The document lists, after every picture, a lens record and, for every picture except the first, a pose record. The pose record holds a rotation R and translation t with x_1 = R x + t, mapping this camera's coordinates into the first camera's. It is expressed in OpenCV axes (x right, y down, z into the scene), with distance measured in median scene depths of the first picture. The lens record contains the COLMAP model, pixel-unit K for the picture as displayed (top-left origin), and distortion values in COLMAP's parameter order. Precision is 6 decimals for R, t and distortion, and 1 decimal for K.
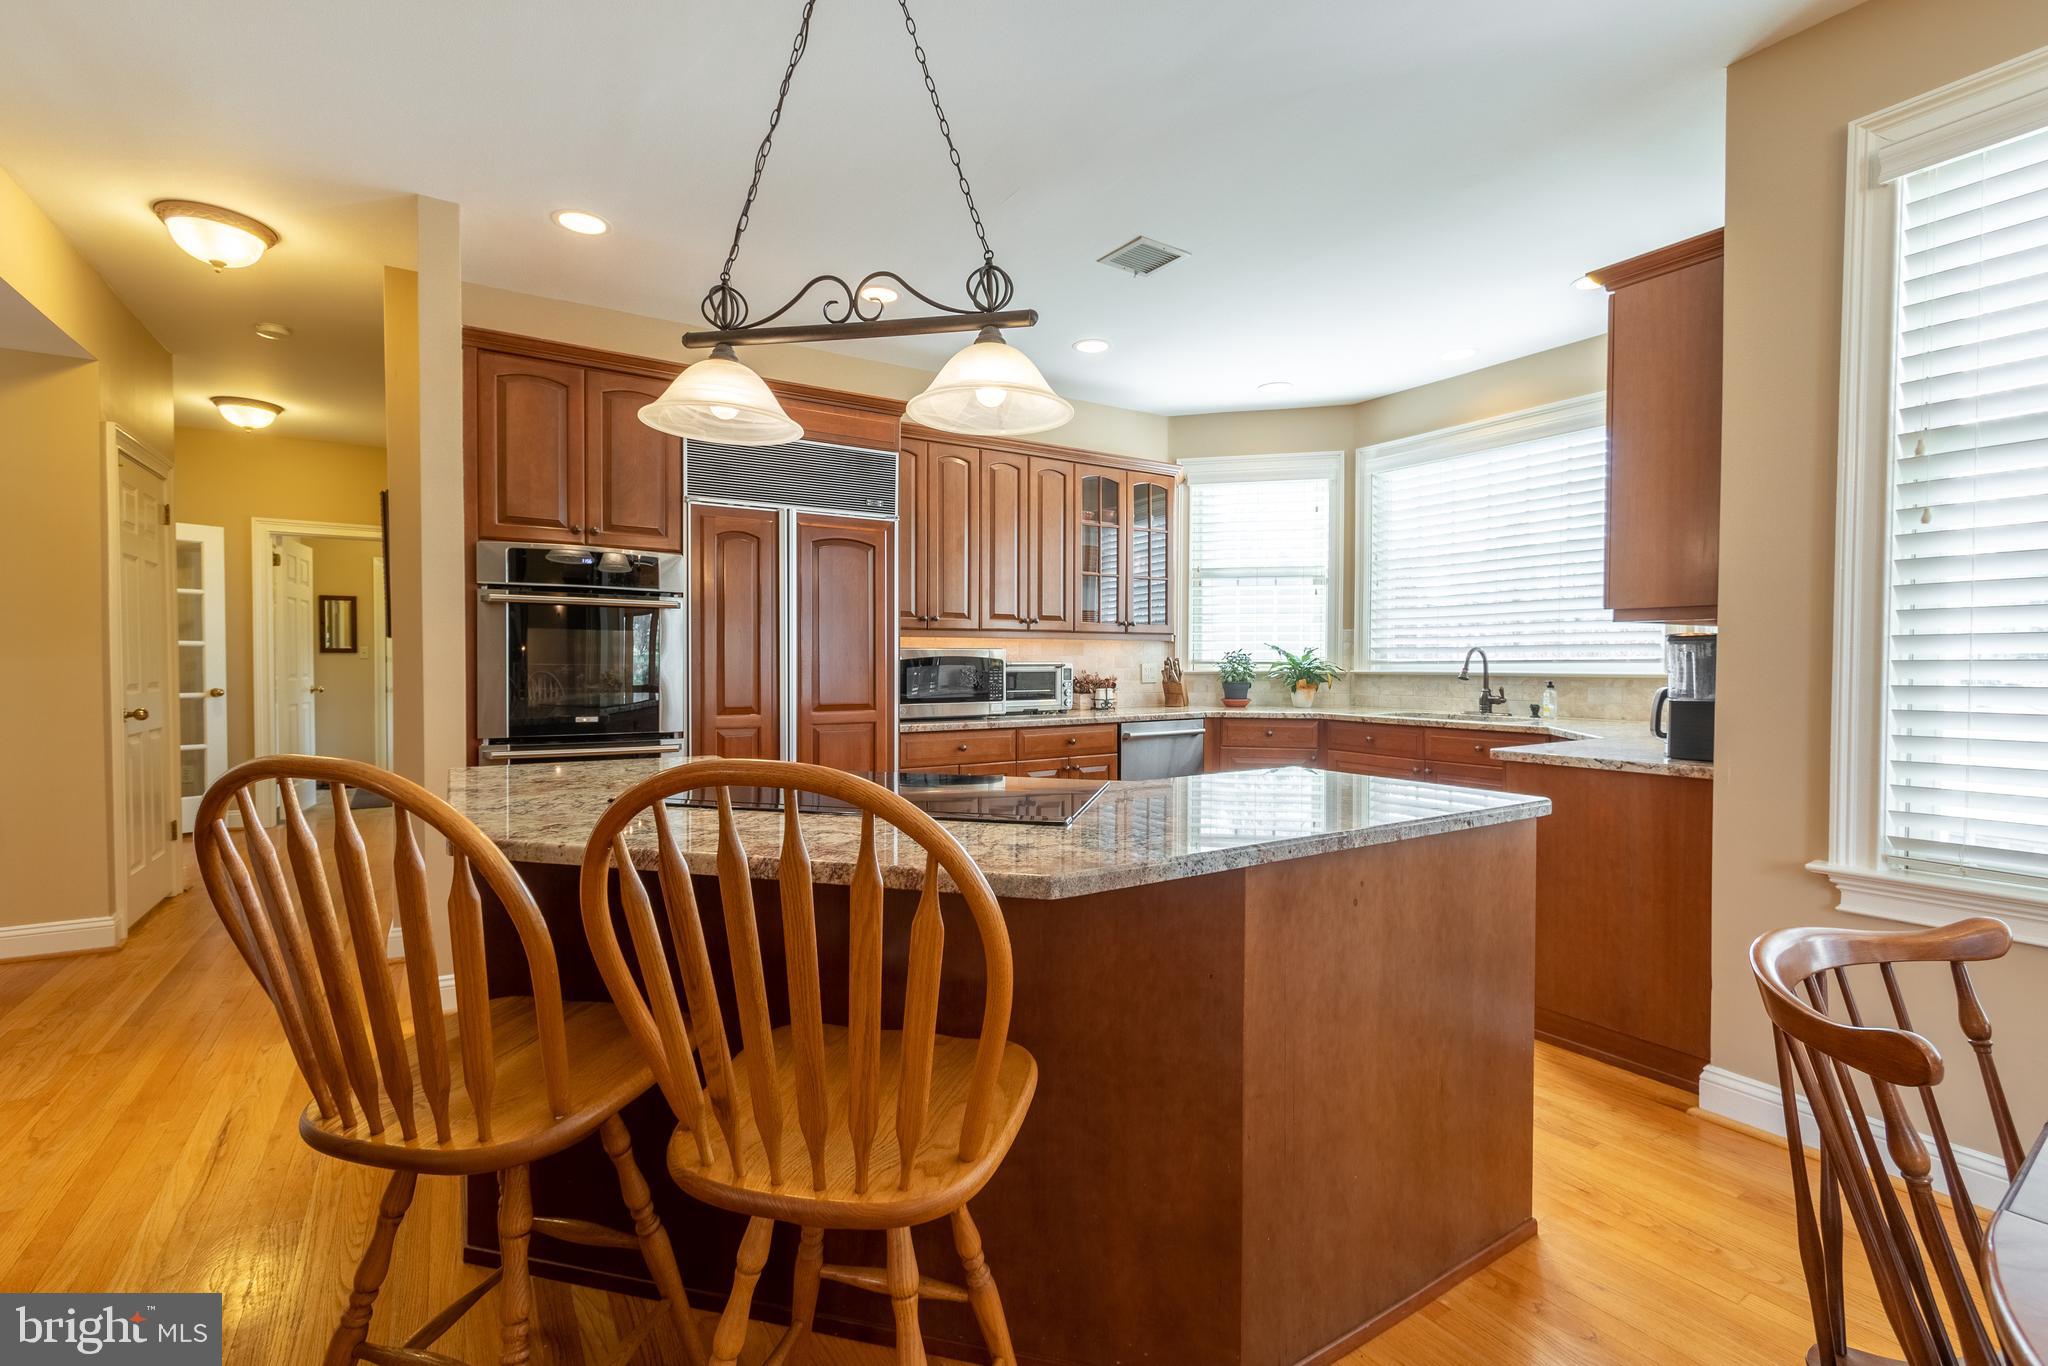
lens RADIAL K [[893.2, 0, 1008.4], [0, 893.2, 679.4], [0, 0, 1]] dist [0.002921, -0.001332]
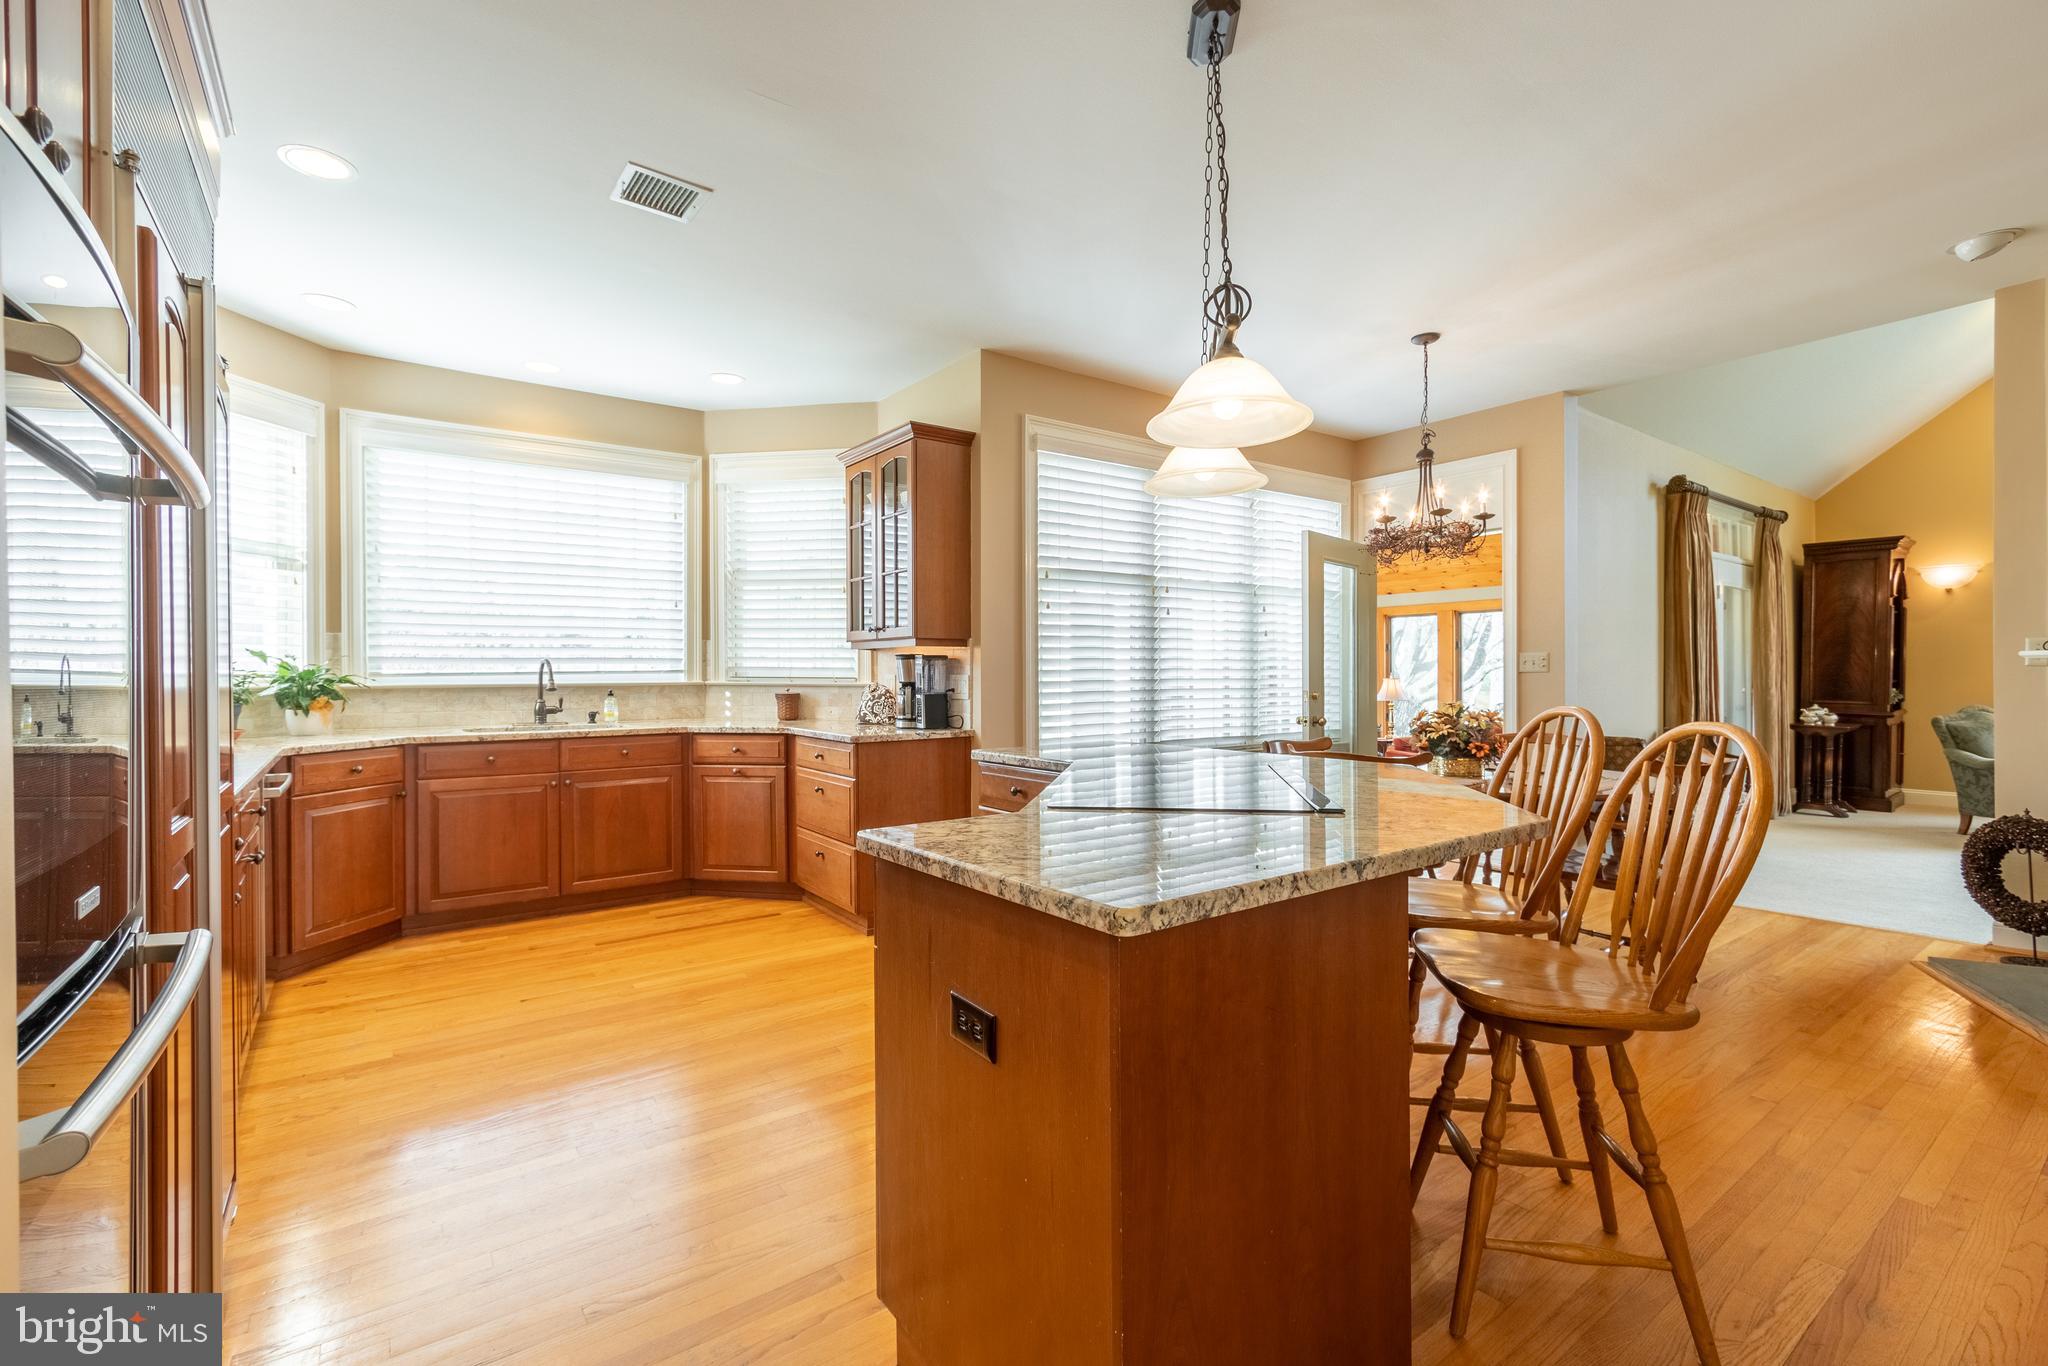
lens RADIAL K [[892.0, 0, 1009.2], [0, 892.0, 683.0], [0, 0, 1]] dist [0.000845, 0.000053]
pose [[-0.060473, -0.010156, 0.998118, -0.516765], [0.024883, 0.999622, 0.011679, -0.007222], [-0.997860, 0.025543, -0.060198, 0.529674]]
